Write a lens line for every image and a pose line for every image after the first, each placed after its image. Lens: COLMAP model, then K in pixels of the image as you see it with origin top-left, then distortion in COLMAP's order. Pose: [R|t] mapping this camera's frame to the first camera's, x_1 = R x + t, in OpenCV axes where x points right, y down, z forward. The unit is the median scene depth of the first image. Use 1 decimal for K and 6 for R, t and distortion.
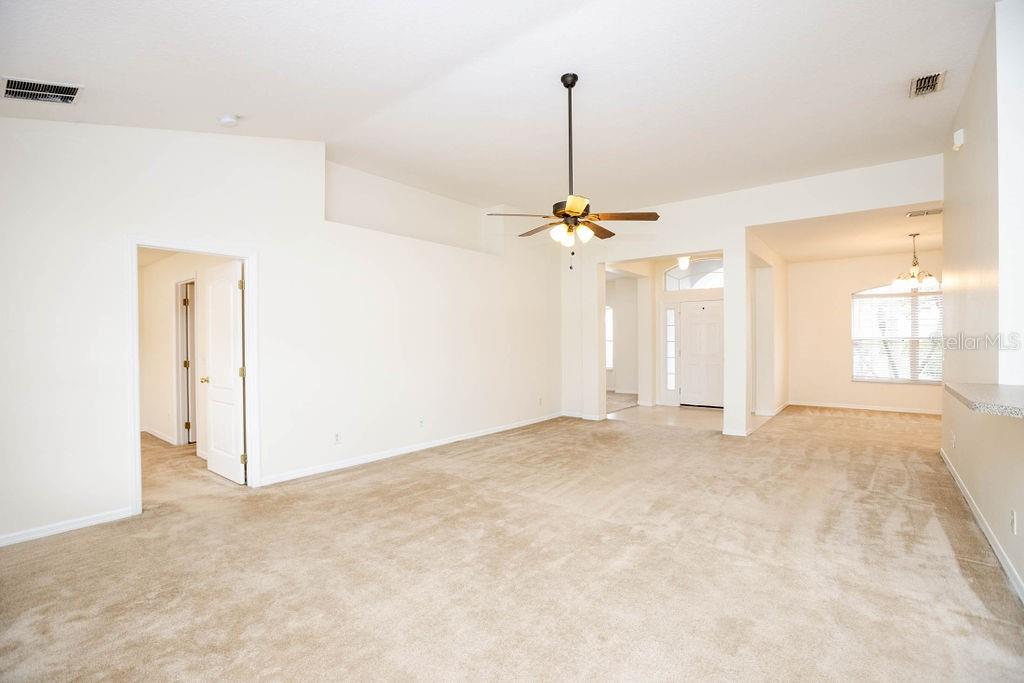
lens RADIAL K [[463.0, 0, 505.2], [0, 463.0, 344.6], [0, 0, 1]] dist [-0.041813, 0.008933]
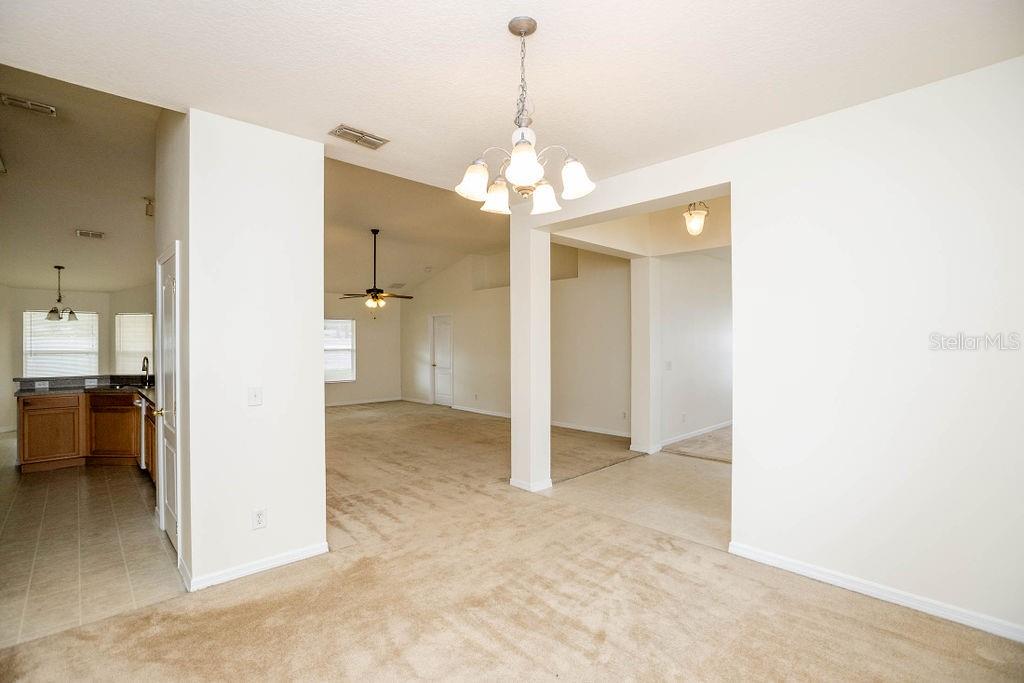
lens RADIAL K [[472.5, 0, 512.0], [0, 472.5, 341.5], [0, 0, 1]] dist [-0.051389, 0.019354]
pose [[-0.126966, 0.003876, -0.991900, 2.058990], [-0.006967, 0.999964, 0.004799, -0.064639], [0.991883, 0.007520, -0.126934, 1.746838]]
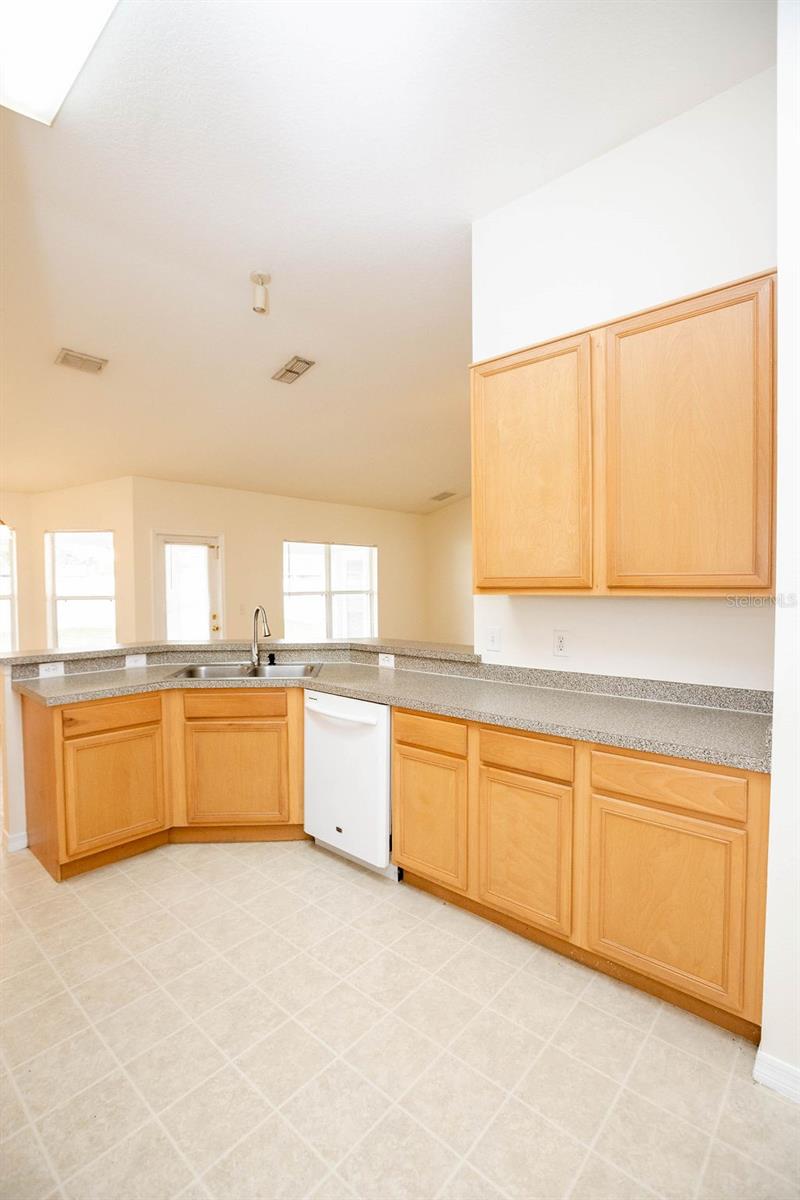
lens RADIAL K [[542.6, 0, 391.8], [0, 542.6, 602.8], [0, 0, 1]] dist [-0.041813, 0.008933]
pose [[-0.052915, 0.040110, -0.997793, 1.533921], [-0.003171, 0.999181, 0.040334, -0.038753], [0.998594, 0.005298, -0.052744, 0.598588]]
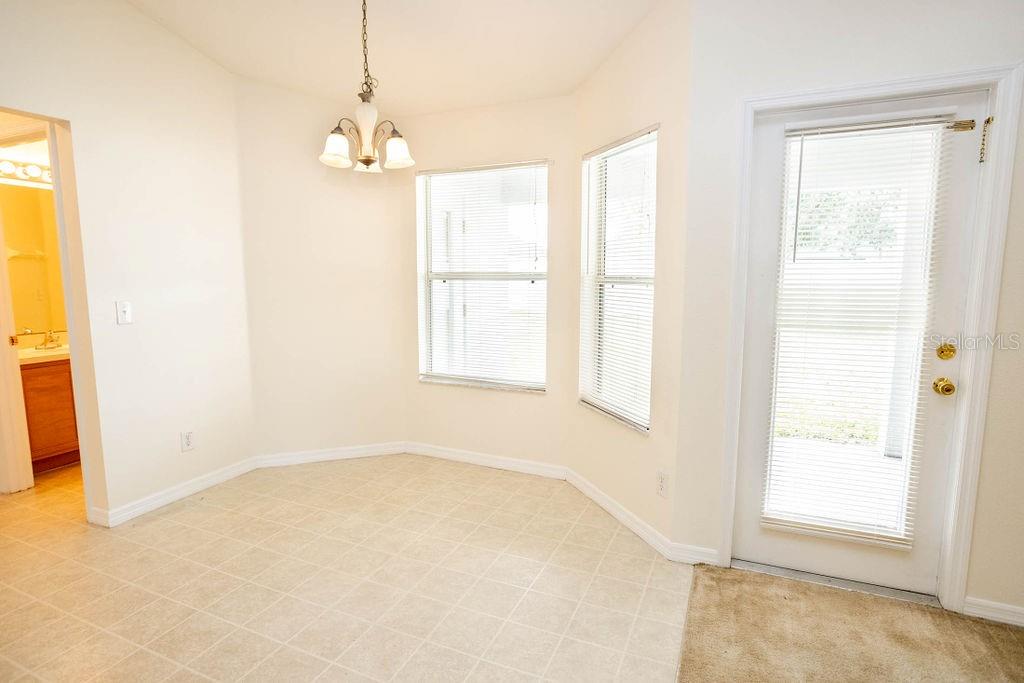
lens RADIAL K [[523.3, 0, 512.1], [0, 523.3, 339.5], [0, 0, 1]] dist [-0.053537, 0.029184]
pose [[-0.962581, 0.040019, -0.268022, 0.418673], [0.002763, 0.990434, 0.137958, -0.007852], [0.270979, 0.132055, -0.953484, 0.322570]]
